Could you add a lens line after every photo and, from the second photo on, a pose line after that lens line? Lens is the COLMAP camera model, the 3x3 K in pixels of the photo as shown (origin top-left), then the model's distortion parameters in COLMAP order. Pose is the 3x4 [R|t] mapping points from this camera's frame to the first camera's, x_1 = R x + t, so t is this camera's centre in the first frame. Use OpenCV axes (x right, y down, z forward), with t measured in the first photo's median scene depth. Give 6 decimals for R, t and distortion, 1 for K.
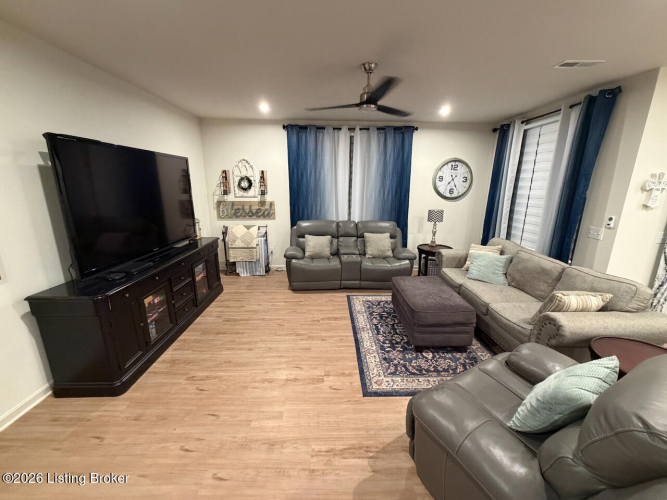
lens RADIAL K [[267.0, 0, 330.6], [0, 267.0, 248.8], [0, 0, 1]] dist [0.000097, -0.000961]
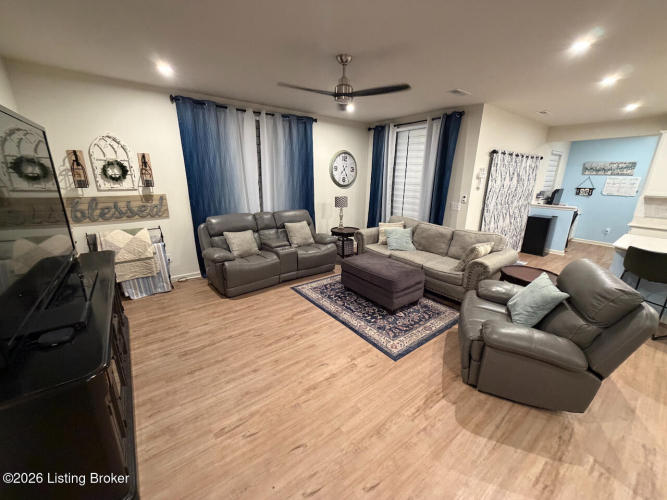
lens RADIAL K [[267.0, 0, 330.6], [0, 267.0, 249.2], [0, 0, 1]] dist [0.000097, -0.000961]
pose [[0.807729, -0.156417, 0.568426, -0.423845], [0.131458, 0.987672, 0.084983, -0.035449], [-0.574711, 0.006081, 0.818334, 0.135211]]
